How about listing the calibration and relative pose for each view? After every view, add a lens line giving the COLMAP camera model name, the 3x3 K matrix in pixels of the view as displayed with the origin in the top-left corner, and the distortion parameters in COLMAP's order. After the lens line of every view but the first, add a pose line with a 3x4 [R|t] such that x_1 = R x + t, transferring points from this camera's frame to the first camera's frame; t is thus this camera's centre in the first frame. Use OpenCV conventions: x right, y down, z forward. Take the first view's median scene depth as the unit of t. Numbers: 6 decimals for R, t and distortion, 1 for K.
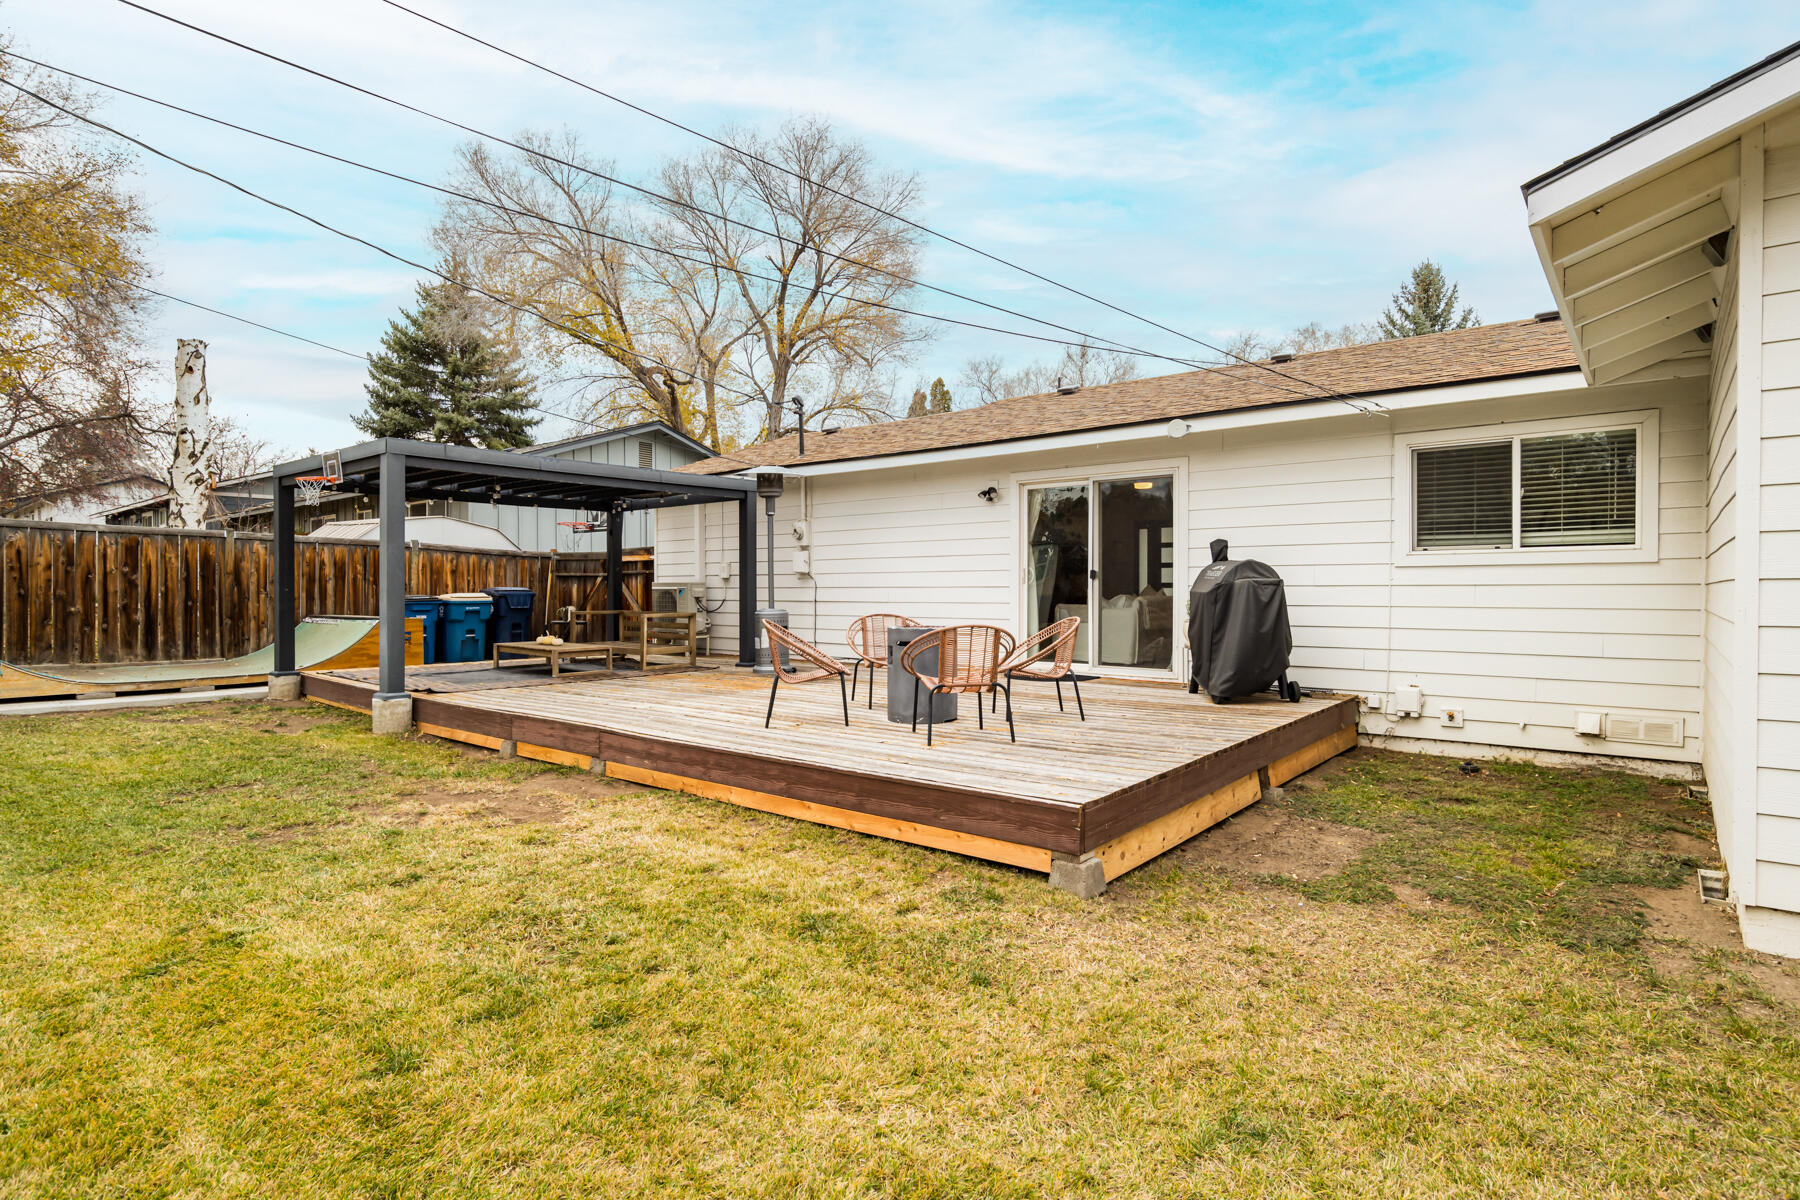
lens RADIAL K [[910.7, 0, 904.3], [0, 910.7, 590.7], [0, 0, 1]] dist [-0.023144, 0.010932]
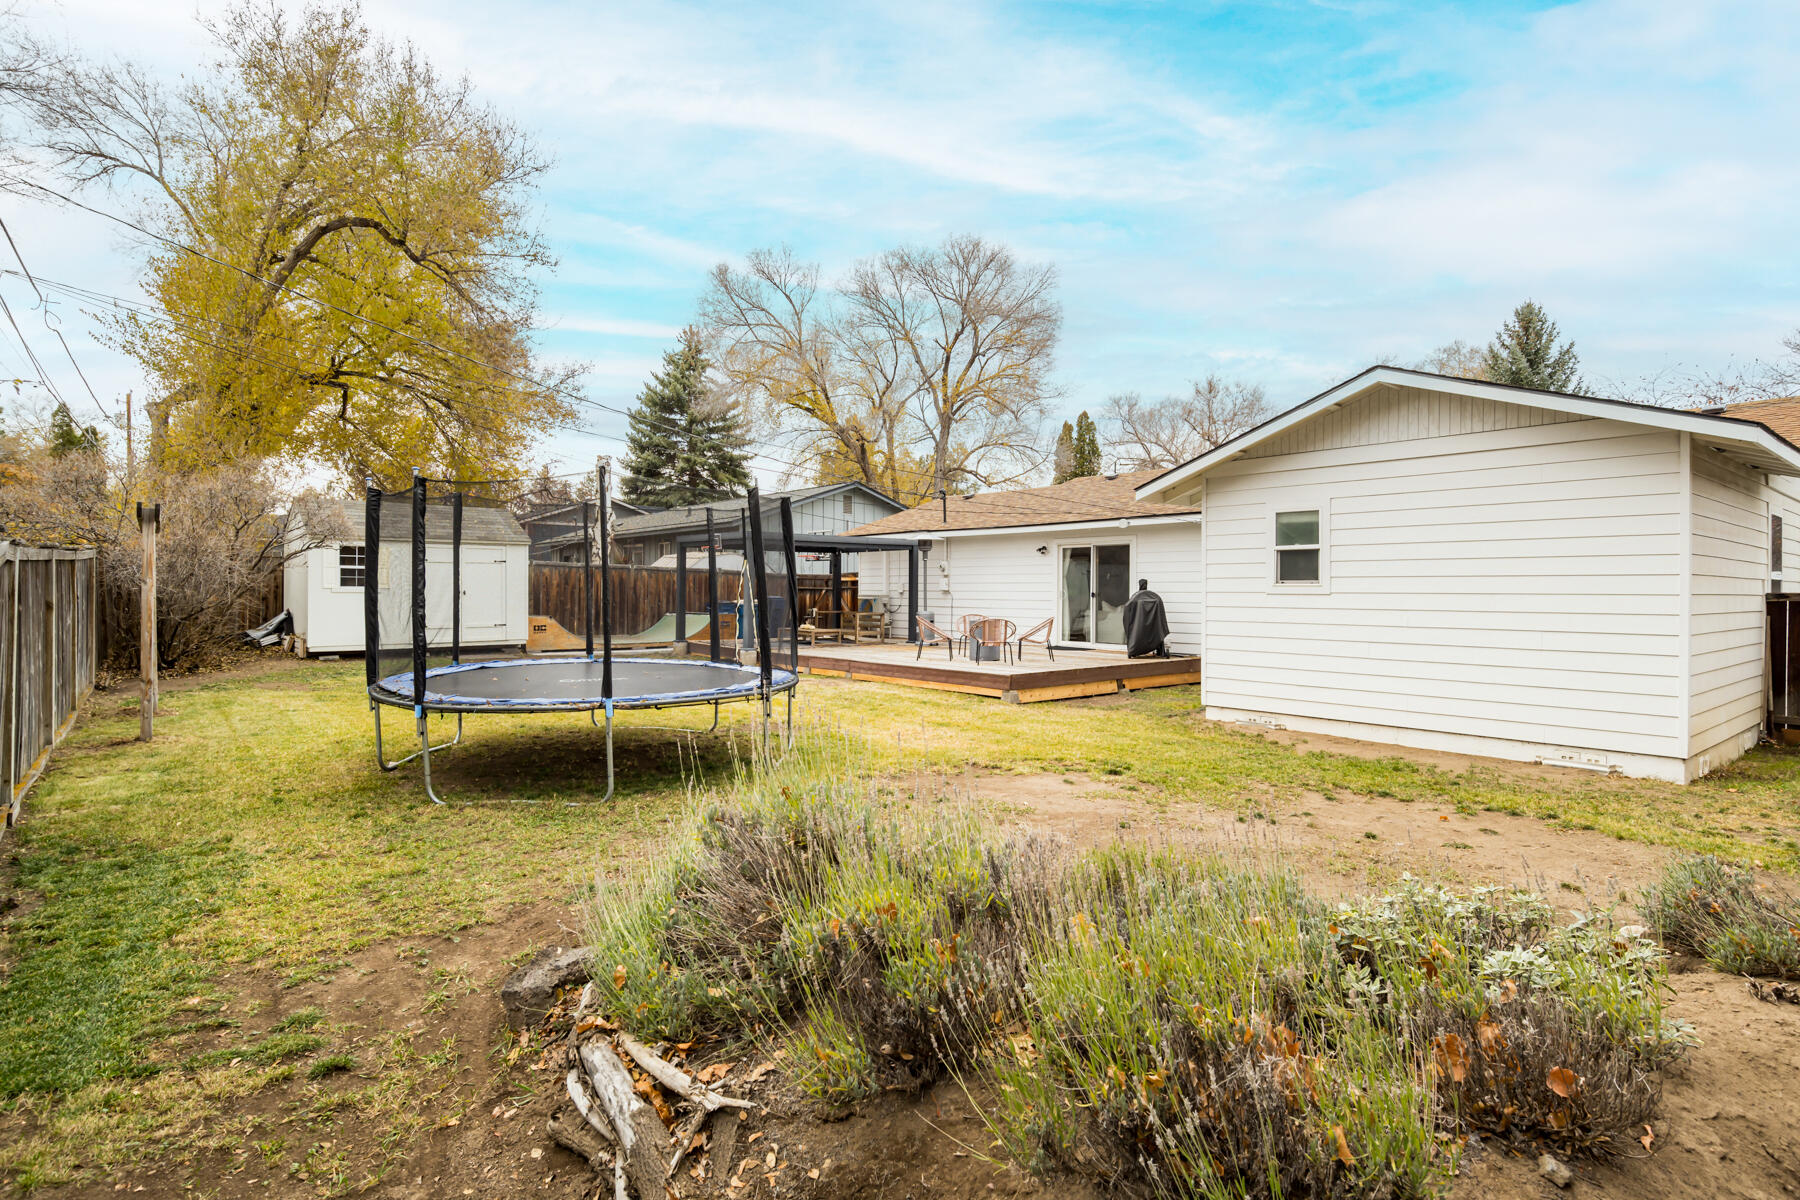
lens RADIAL K [[910.7, 0, 904.3], [0, 910.7, 590.7], [0, 0, 1]] dist [-0.023144, 0.010932]
pose [[0.981915, 0.006937, -0.189197, 0.053998], [-0.007385, 0.999971, -0.001661, -0.006030], [0.189180, 0.003029, 0.981938, -0.274929]]
